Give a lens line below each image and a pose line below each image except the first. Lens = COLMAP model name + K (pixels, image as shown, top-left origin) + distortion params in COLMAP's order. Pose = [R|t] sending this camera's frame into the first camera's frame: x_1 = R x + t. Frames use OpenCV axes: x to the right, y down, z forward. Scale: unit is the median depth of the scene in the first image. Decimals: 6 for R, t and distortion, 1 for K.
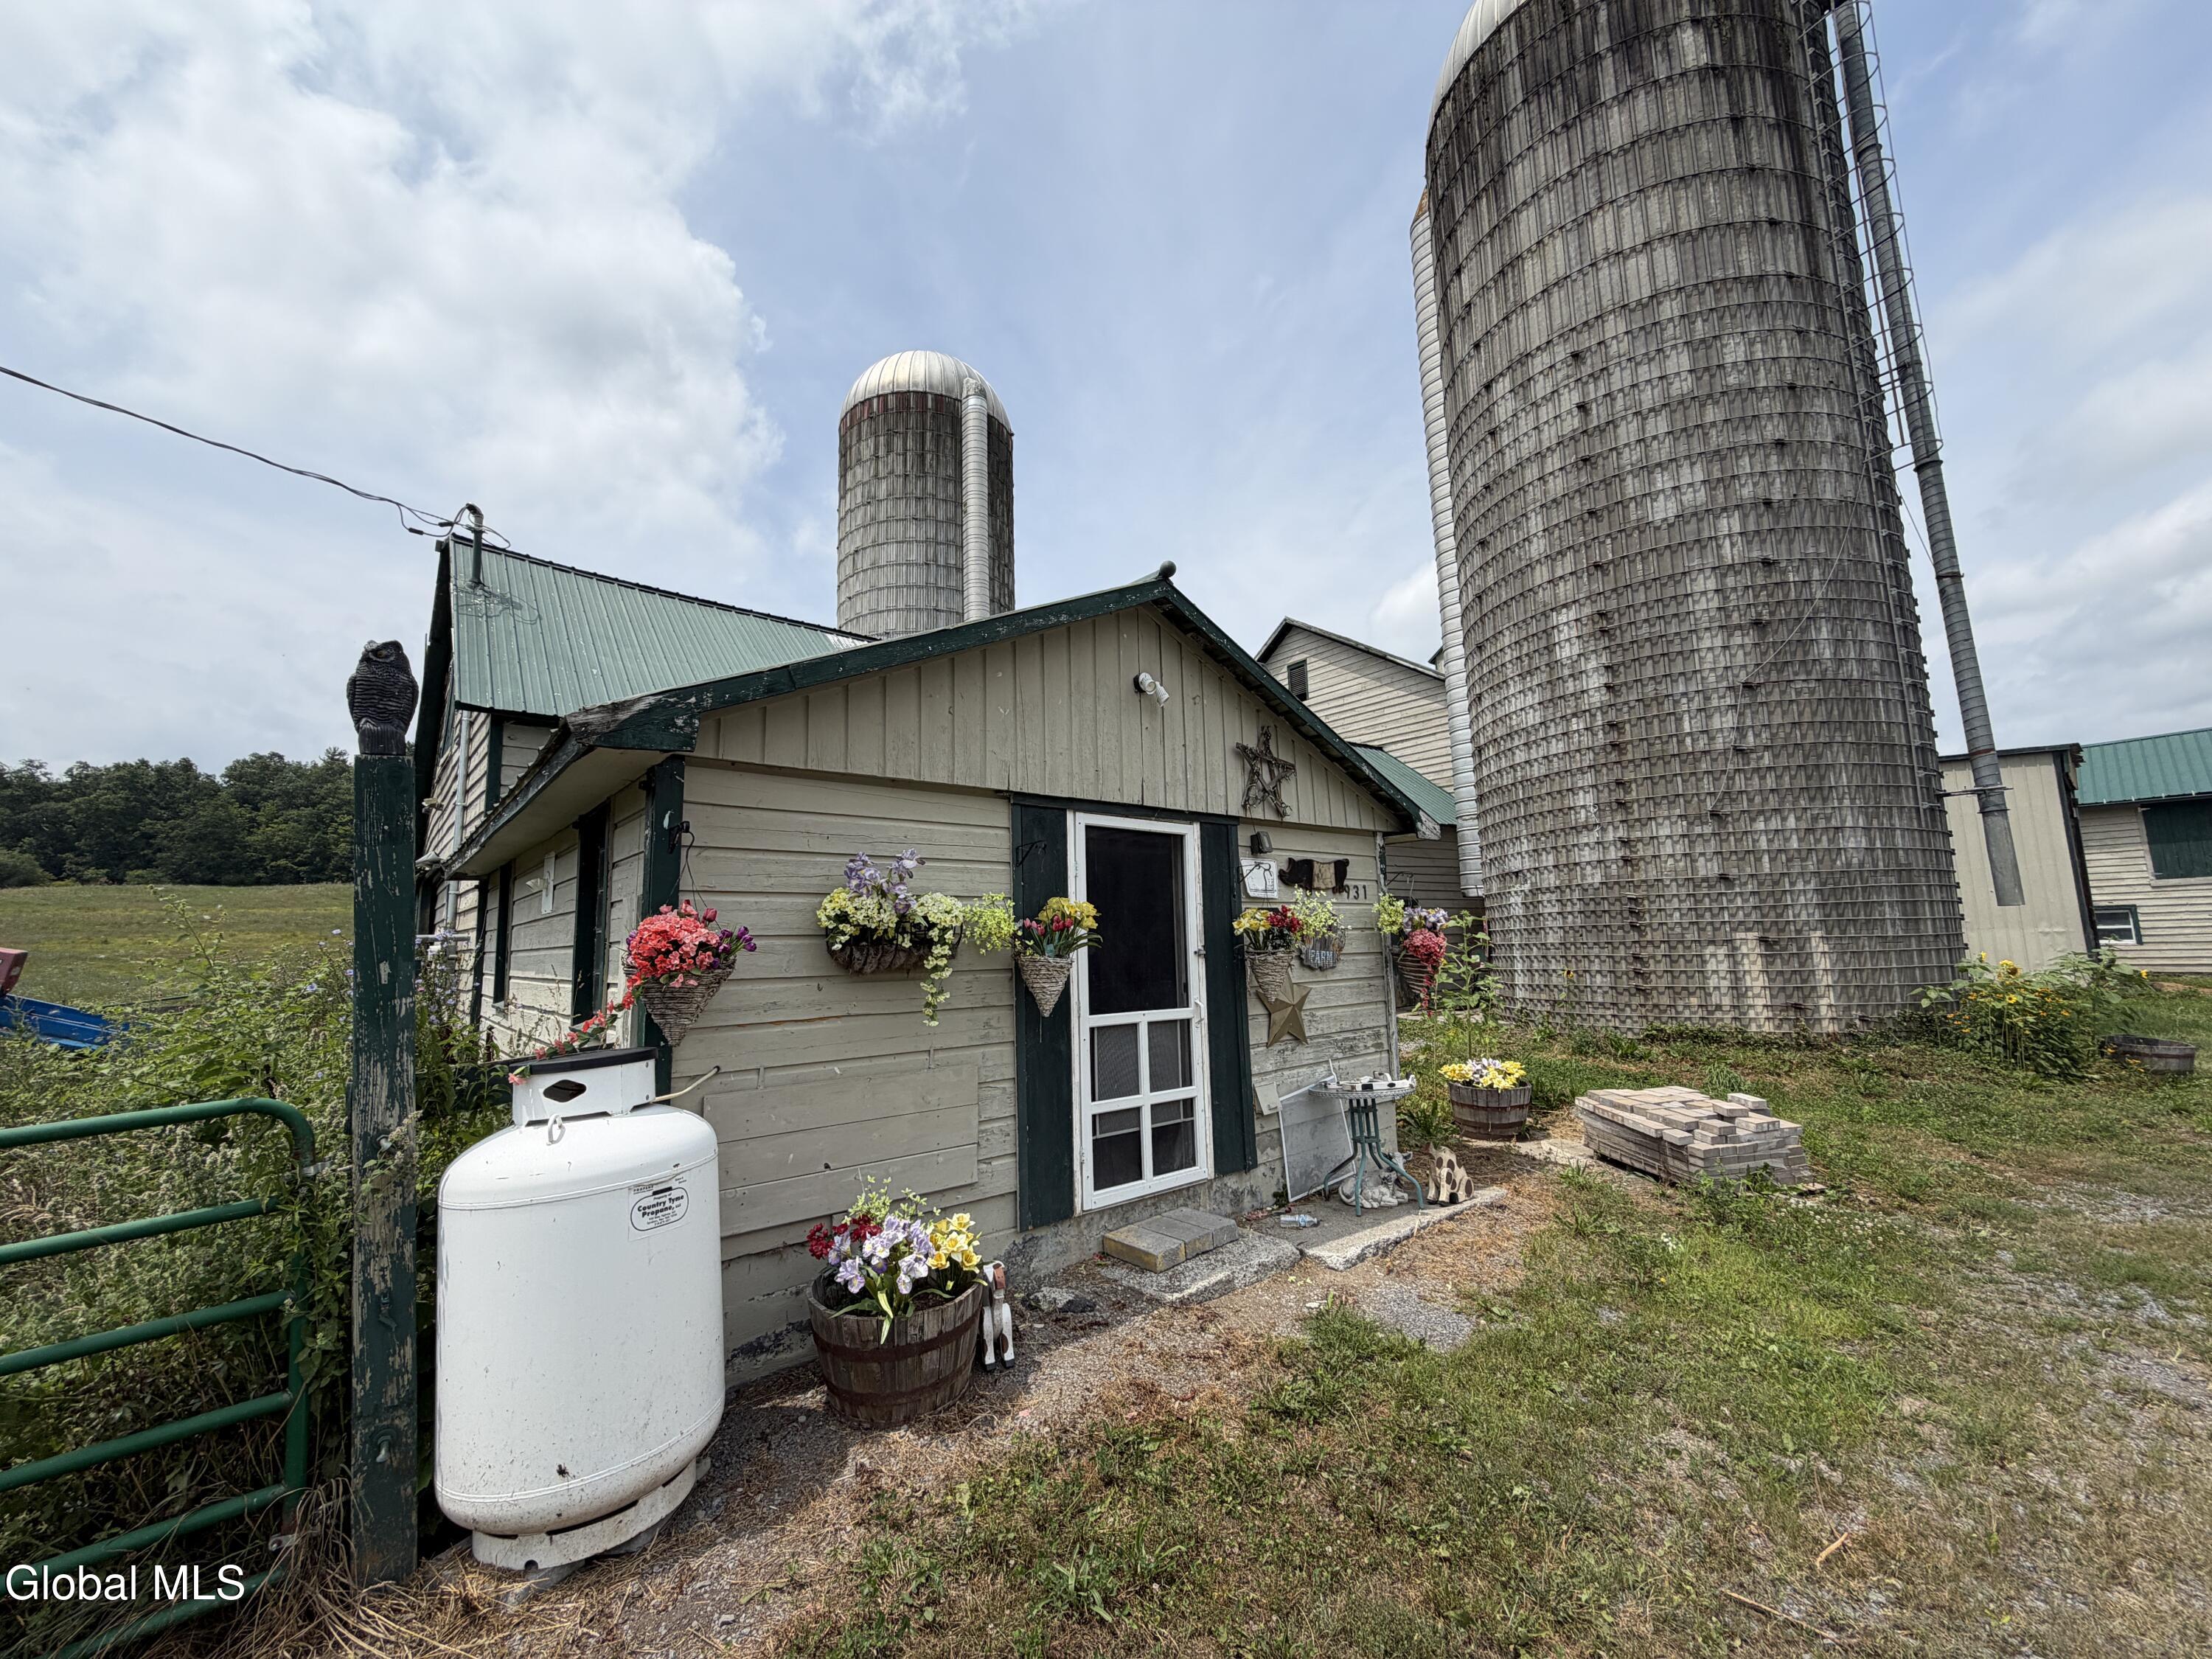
lens RADIAL K [[880.7, 0, 1101.7], [0, 880.7, 823.7], [0, 0, 1]] dist [0.000855, -0.000377]
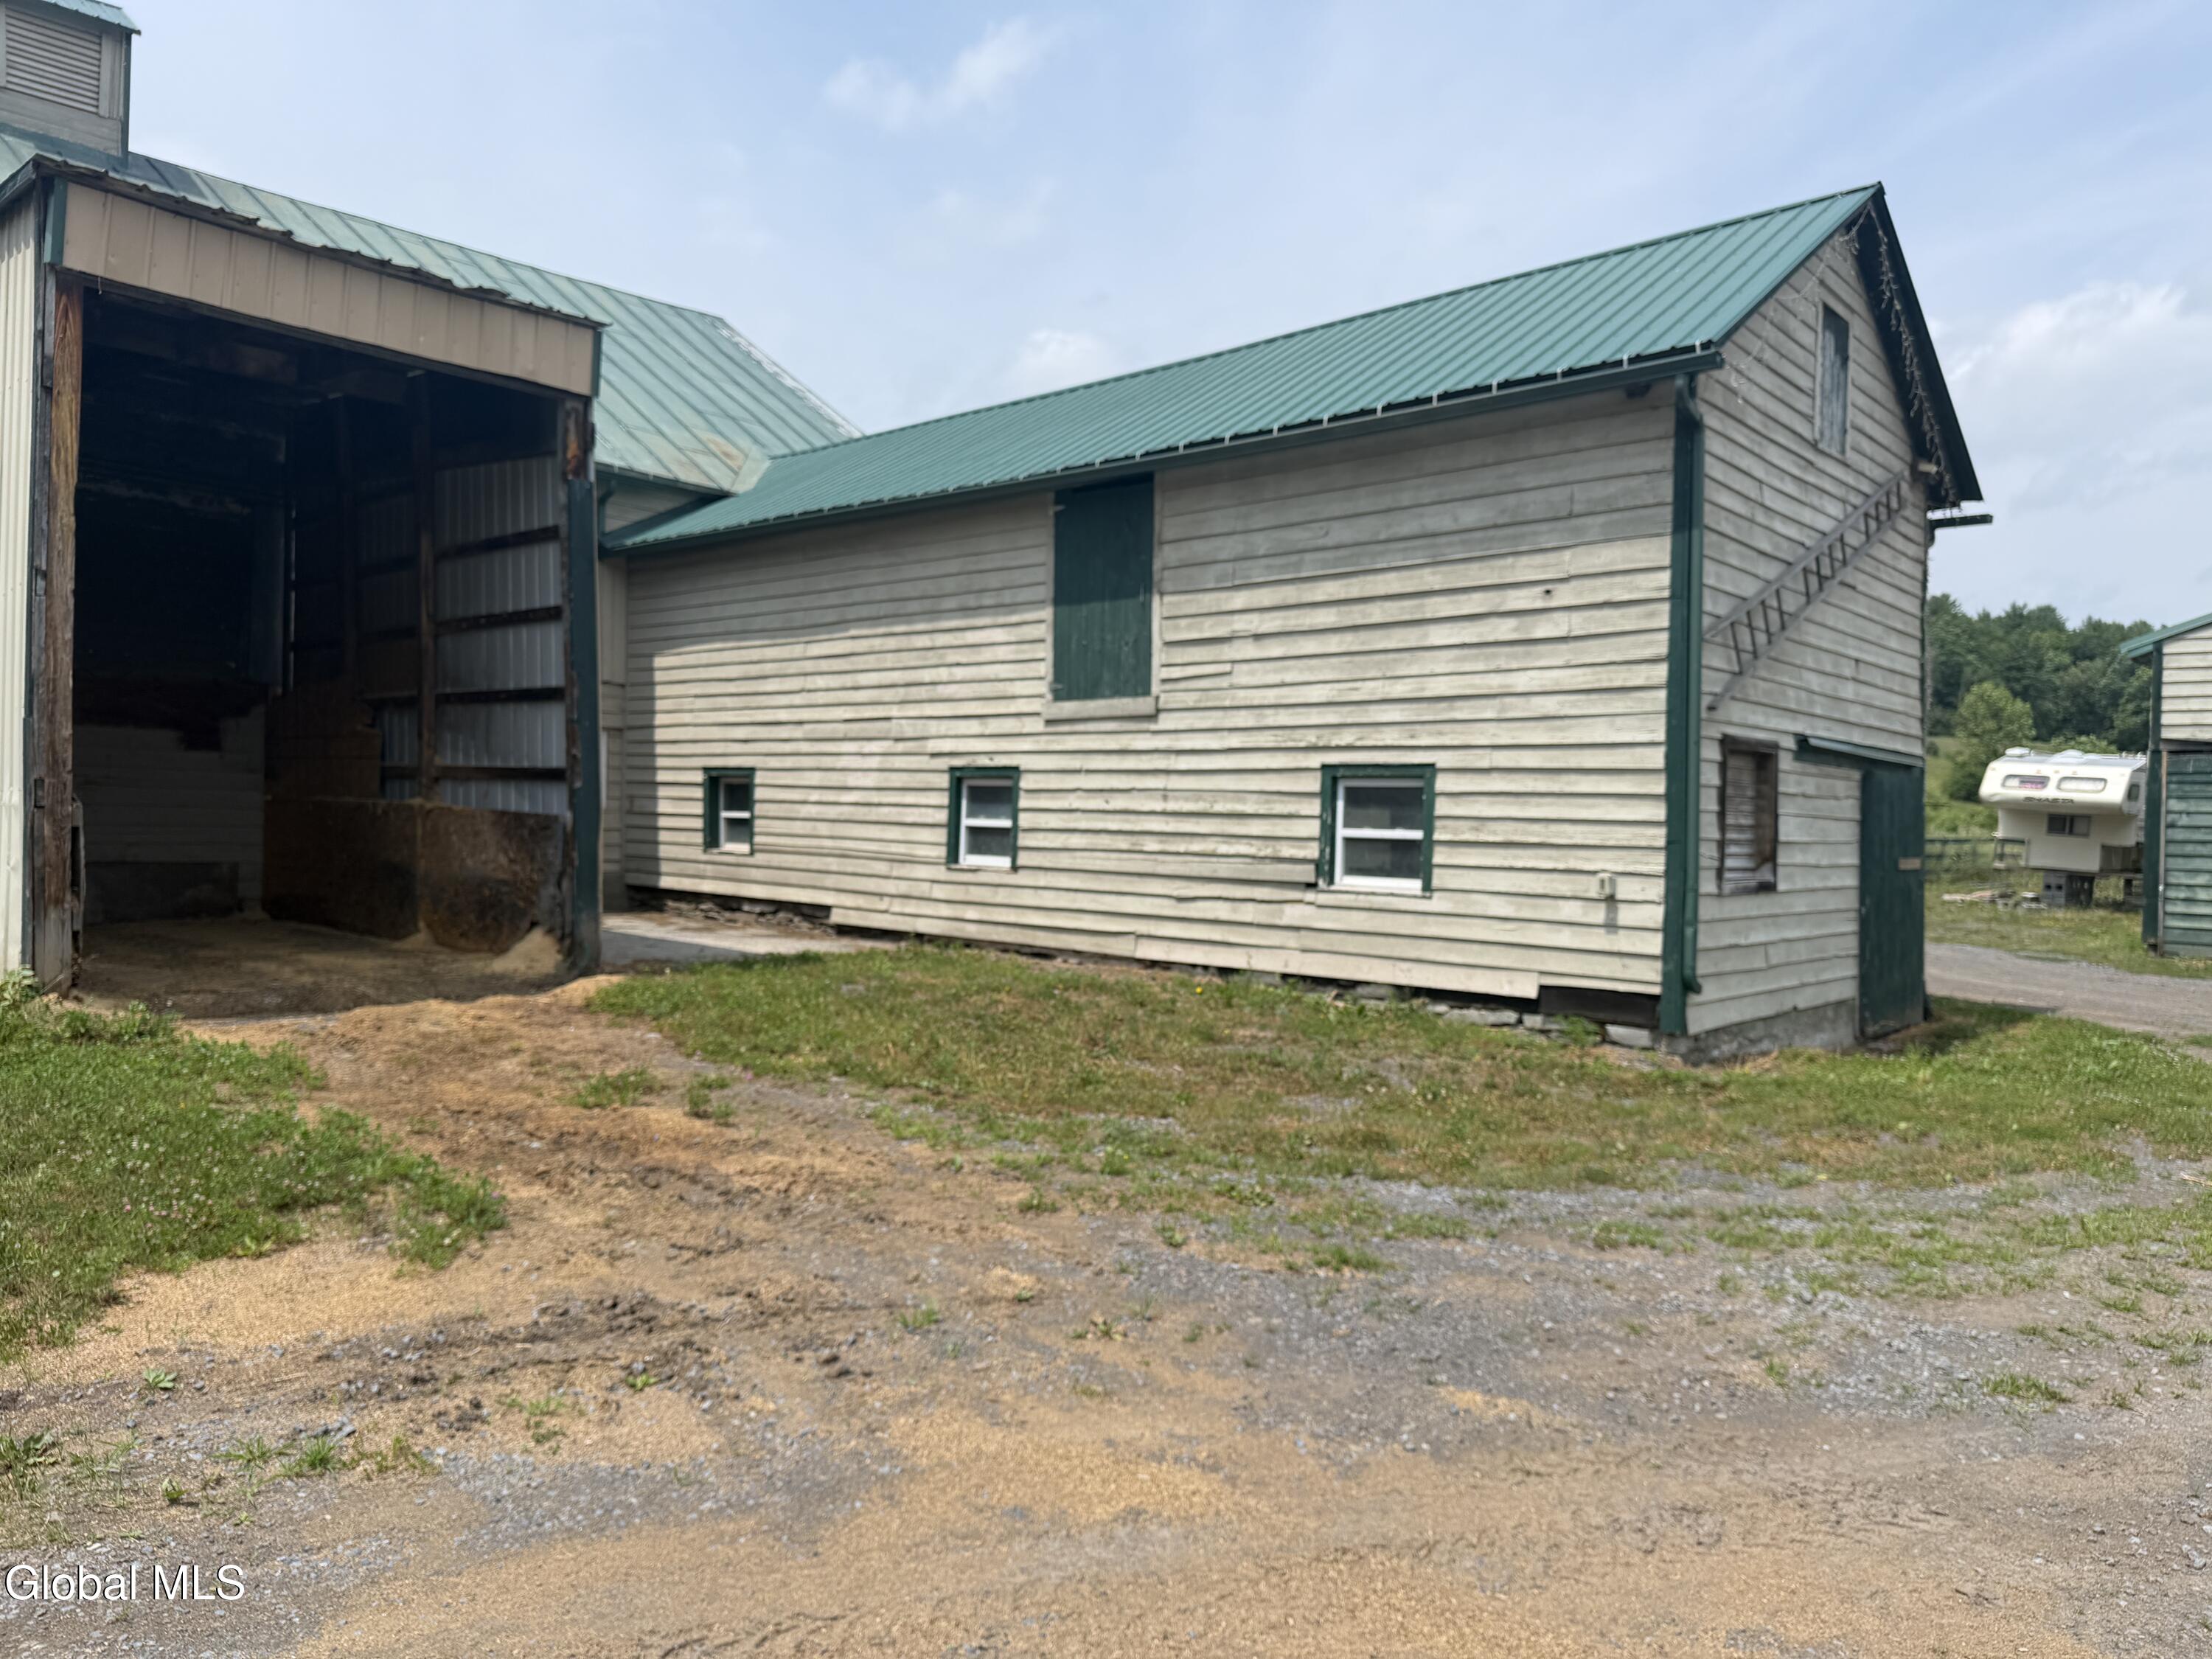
lens RADIAL K [[1558.6, 0, 1144.5], [0, 1558.6, 825.5], [0, 0, 1]] dist [0.044407, -0.054637]
pose [[0.988711, 0.048887, 0.141639, 0.605450], [-0.067730, 0.989008, 0.131434, 0.014016], [-0.133657, -0.139543, 0.981154, 0.181836]]
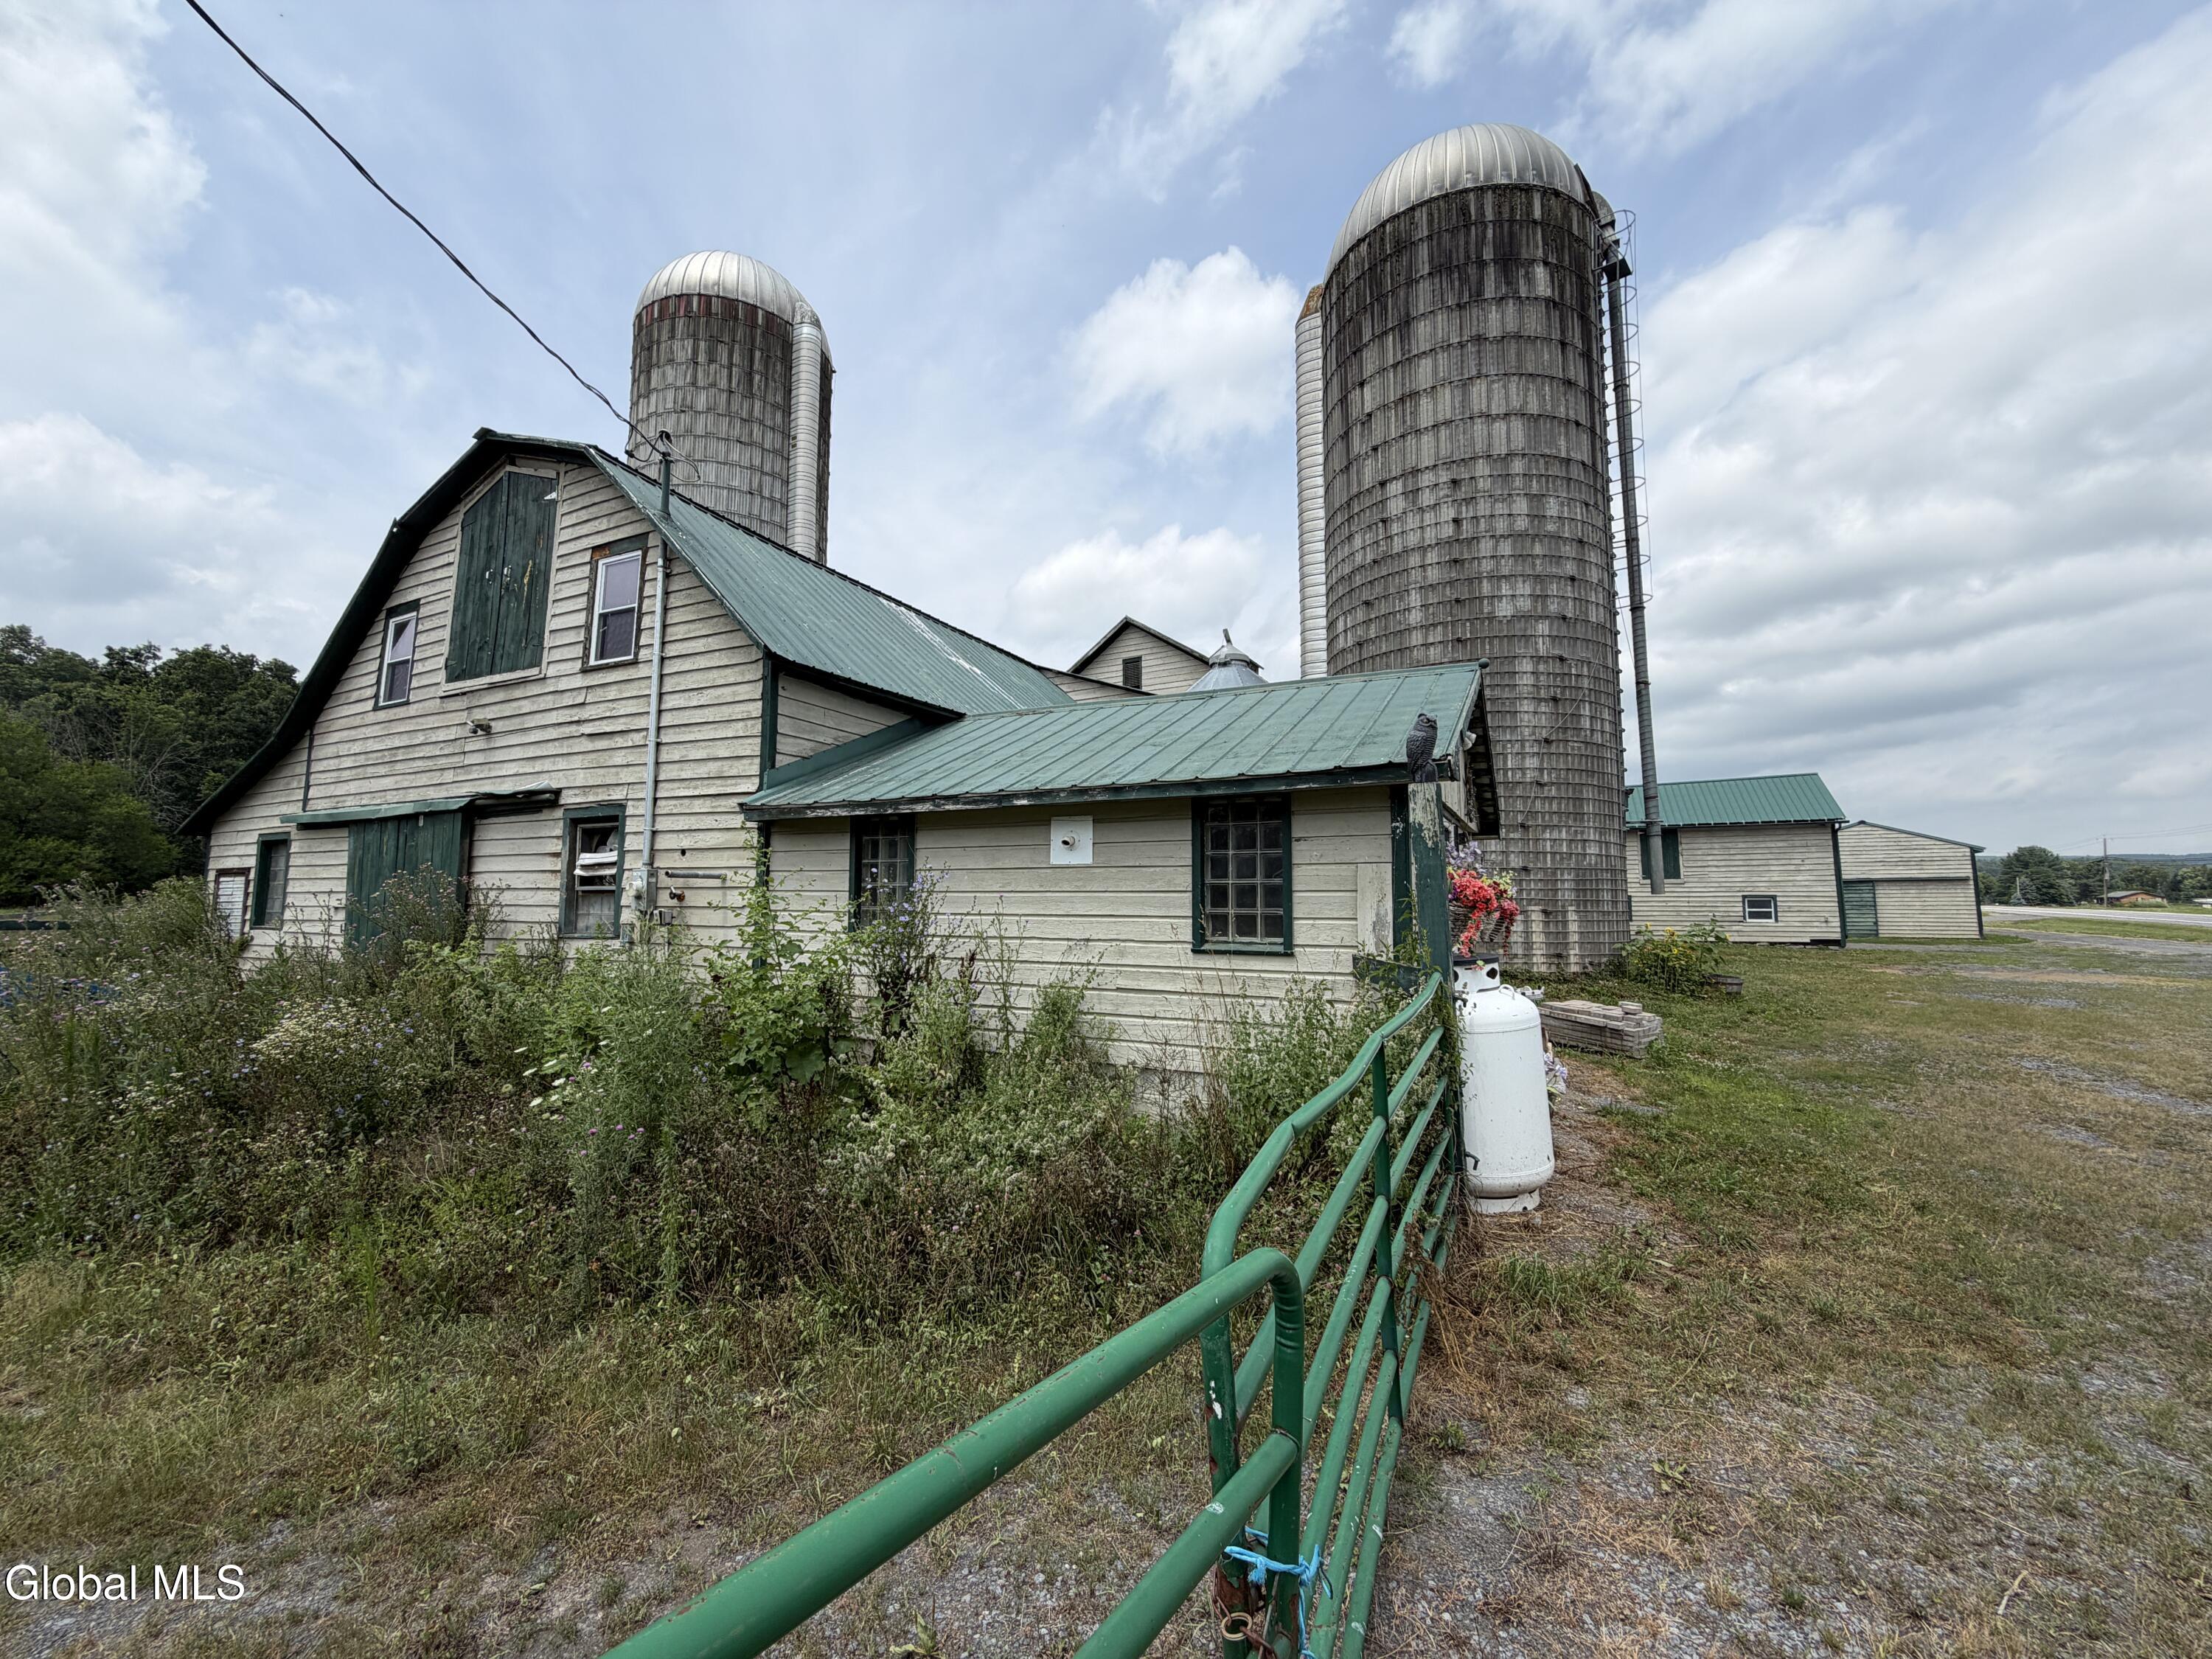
lens RADIAL K [[880.7, 0, 1111.1], [0, 880.7, 824.1], [0, 0, 1]] dist [0.000855, -0.000377]
pose [[0.924352, 0.067669, 0.375492, -0.431558], [-0.083435, 0.996178, 0.025866, 0.005490], [-0.372306, -0.055238, 0.926465, -0.095226]]
